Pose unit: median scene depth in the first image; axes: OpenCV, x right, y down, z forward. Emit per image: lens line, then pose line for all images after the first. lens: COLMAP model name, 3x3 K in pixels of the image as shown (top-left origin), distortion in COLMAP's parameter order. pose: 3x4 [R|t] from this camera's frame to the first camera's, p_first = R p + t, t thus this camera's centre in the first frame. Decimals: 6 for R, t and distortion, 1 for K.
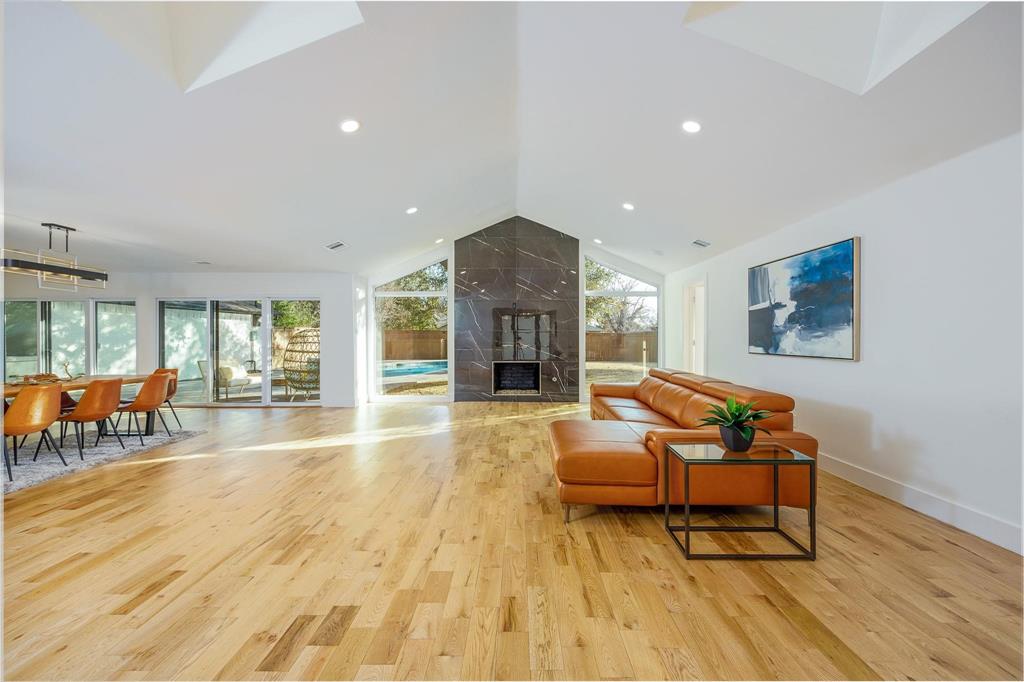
lens RADIAL K [[414.5, 0, 525.5], [0, 414.5, 332.7], [0, 0, 1]] dist [-0.002264, -0.001199]
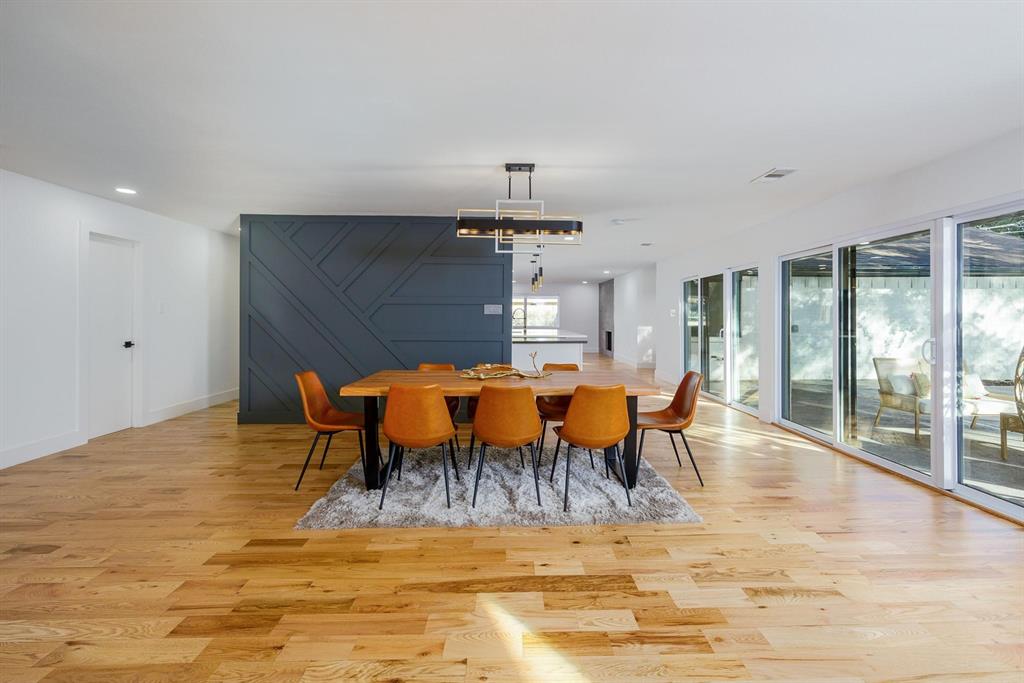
lens RADIAL K [[436.2, 0, 523.3], [0, 436.2, 320.4], [0, 0, 1]] dist [-0.001088, 0.000261]
pose [[0.012834, 0.006907, -0.999894, -0.359632], [0.009978, 0.999925, 0.007035, 0.011717], [0.999868, -0.010067, 0.012764, 1.011238]]
